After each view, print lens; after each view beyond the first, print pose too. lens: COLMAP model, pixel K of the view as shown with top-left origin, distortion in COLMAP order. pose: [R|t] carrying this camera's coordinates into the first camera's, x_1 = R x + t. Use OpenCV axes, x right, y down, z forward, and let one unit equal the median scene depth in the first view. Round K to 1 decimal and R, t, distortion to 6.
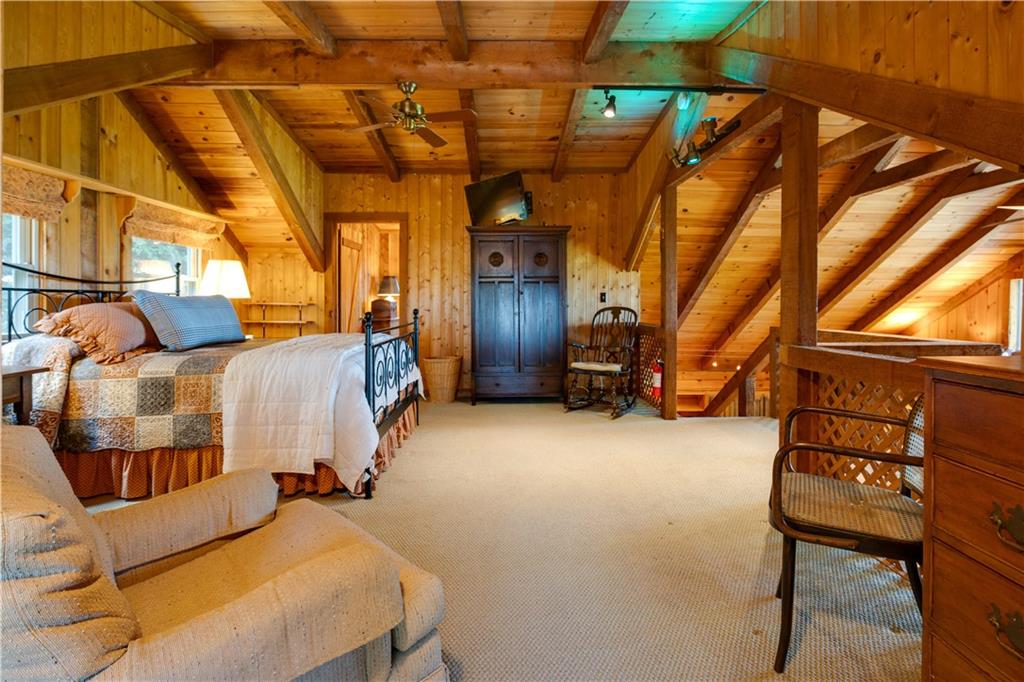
lens RADIAL K [[432.9, 0, 511.3], [0, 432.9, 312.2], [0, 0, 1]] dist [-0.000983, 0.000006]
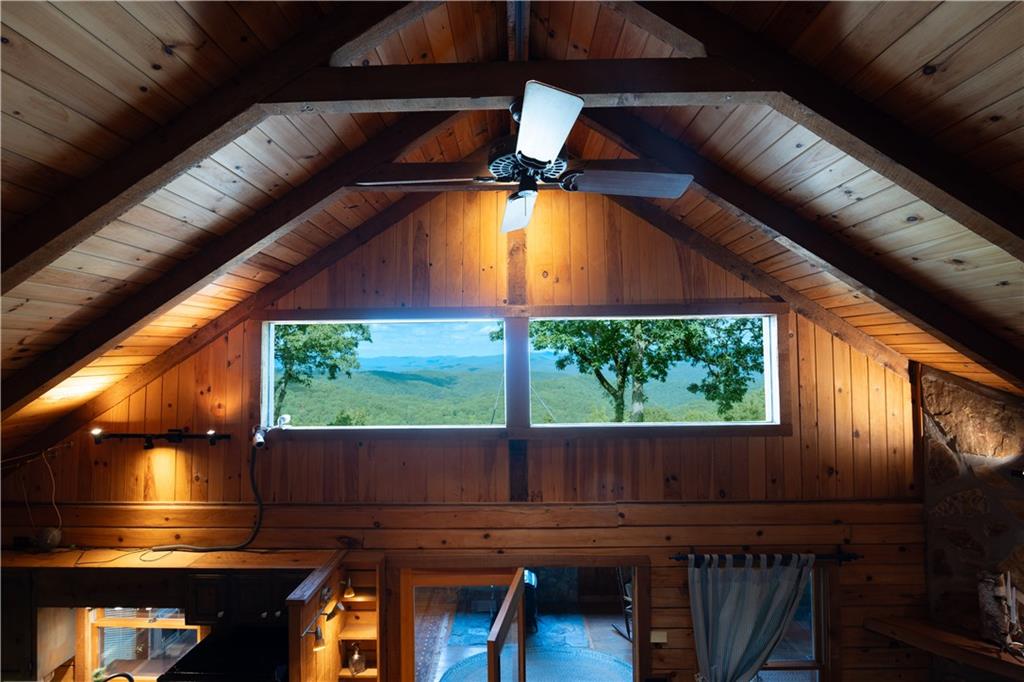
lens RADIAL K [[456.9, 0, 530.4], [0, 456.9, 340.5], [0, 0, 1]] dist [-0.001514, -0.000066]
pose [[-0.013042, 0.032816, 0.999376, 0.422888], [0.028006, 0.999081, -0.032441, -0.011315], [-0.999523, 0.027565, -0.013949, 0.560385]]
